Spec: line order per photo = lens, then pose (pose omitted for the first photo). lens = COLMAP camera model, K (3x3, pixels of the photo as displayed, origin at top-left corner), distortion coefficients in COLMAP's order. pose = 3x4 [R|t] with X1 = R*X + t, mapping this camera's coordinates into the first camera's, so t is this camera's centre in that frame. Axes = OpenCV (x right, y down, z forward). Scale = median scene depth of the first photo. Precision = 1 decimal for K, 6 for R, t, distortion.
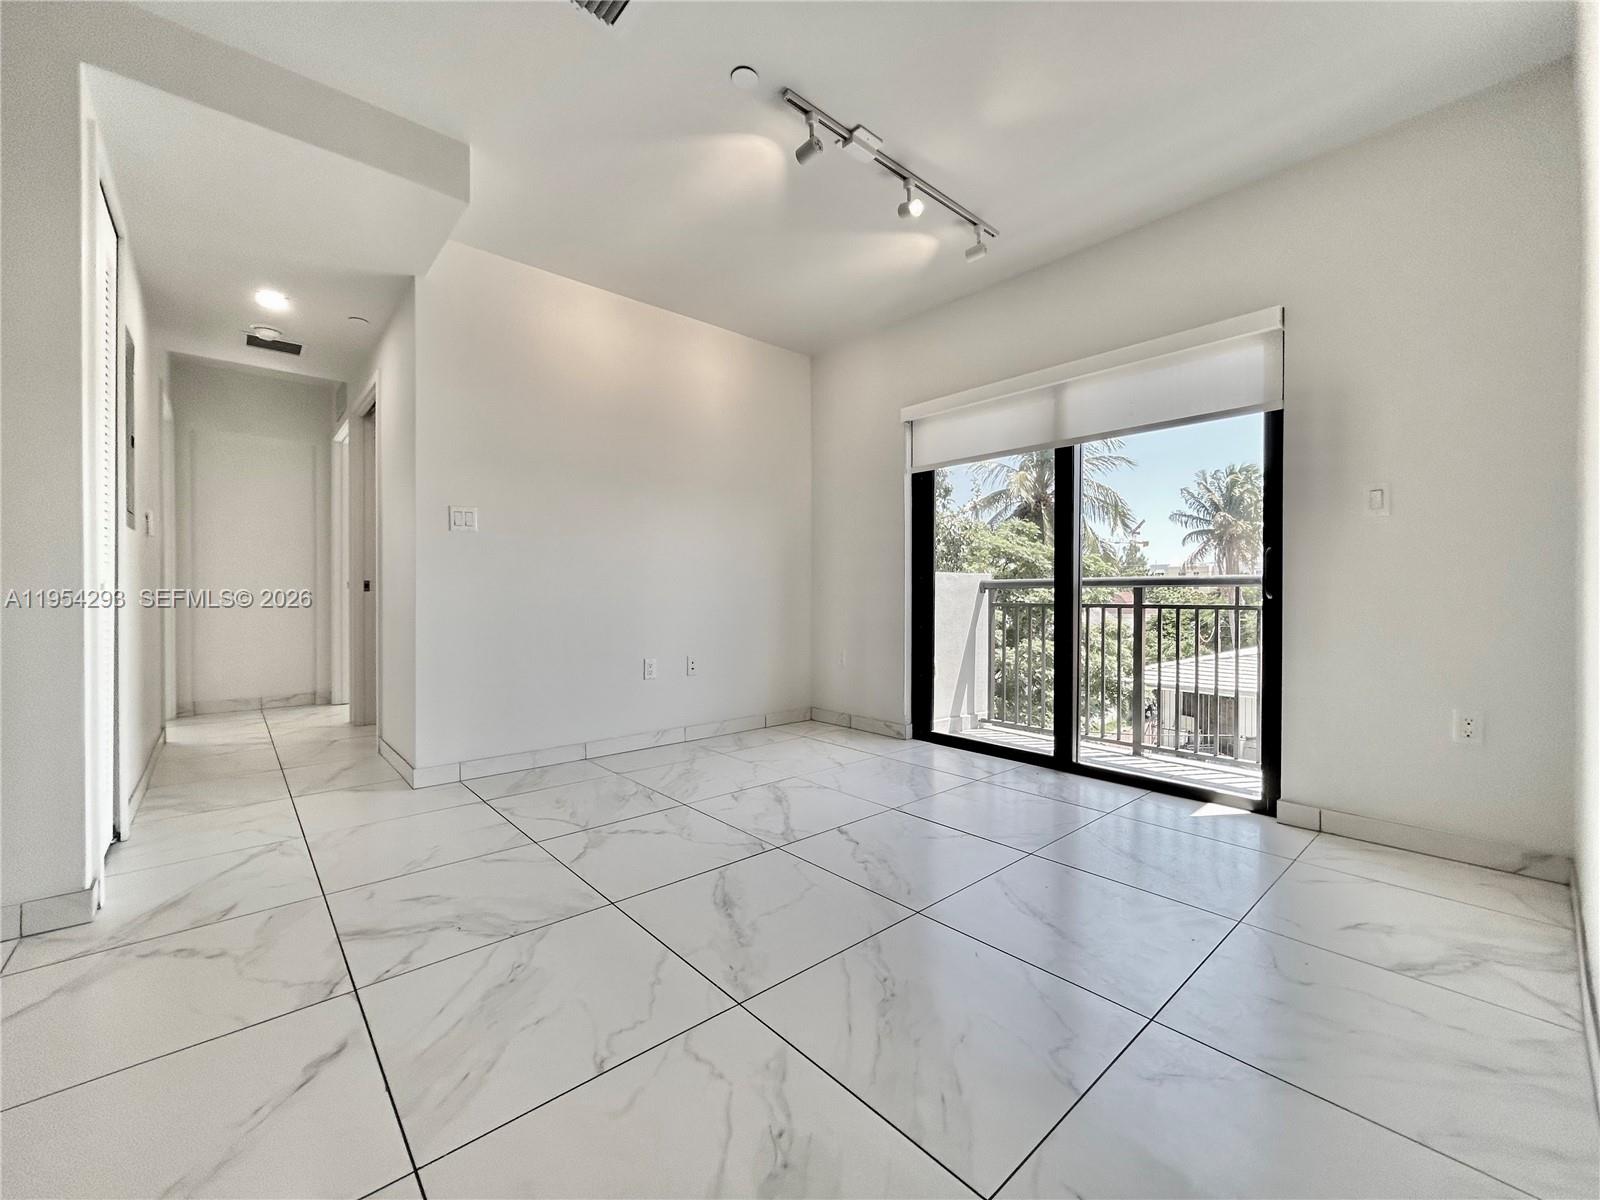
lens RADIAL K [[652.2, 0, 798.7], [0, 652.2, 599.7], [0, 0, 1]] dist [0.002153, -0.000911]
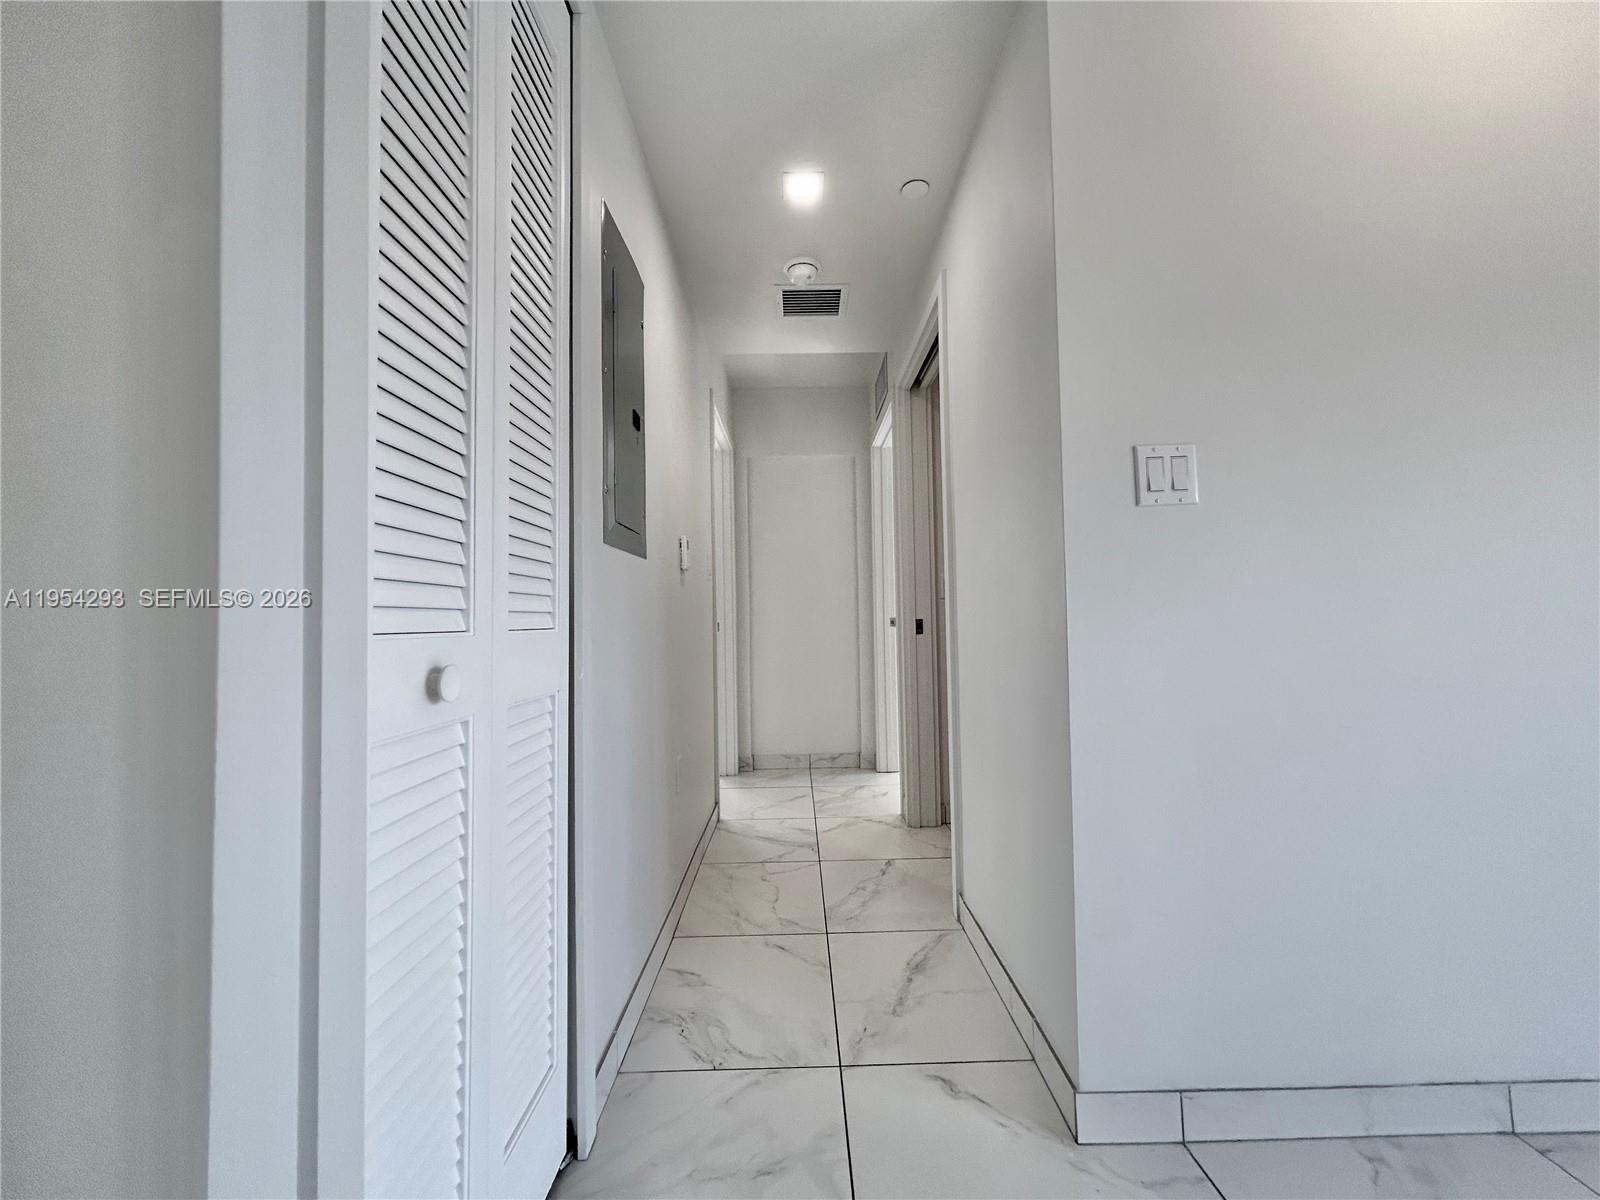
lens RADIAL K [[652.2, 0, 801.5], [0, 652.2, 598.3], [0, 0, 1]] dist [0.002153, -0.000911]
pose [[0.755648, -0.038492, -0.653846, -0.284379], [0.013755, 0.998984, -0.042913, -0.022255], [0.654834, 0.023433, 0.755410, 0.368438]]
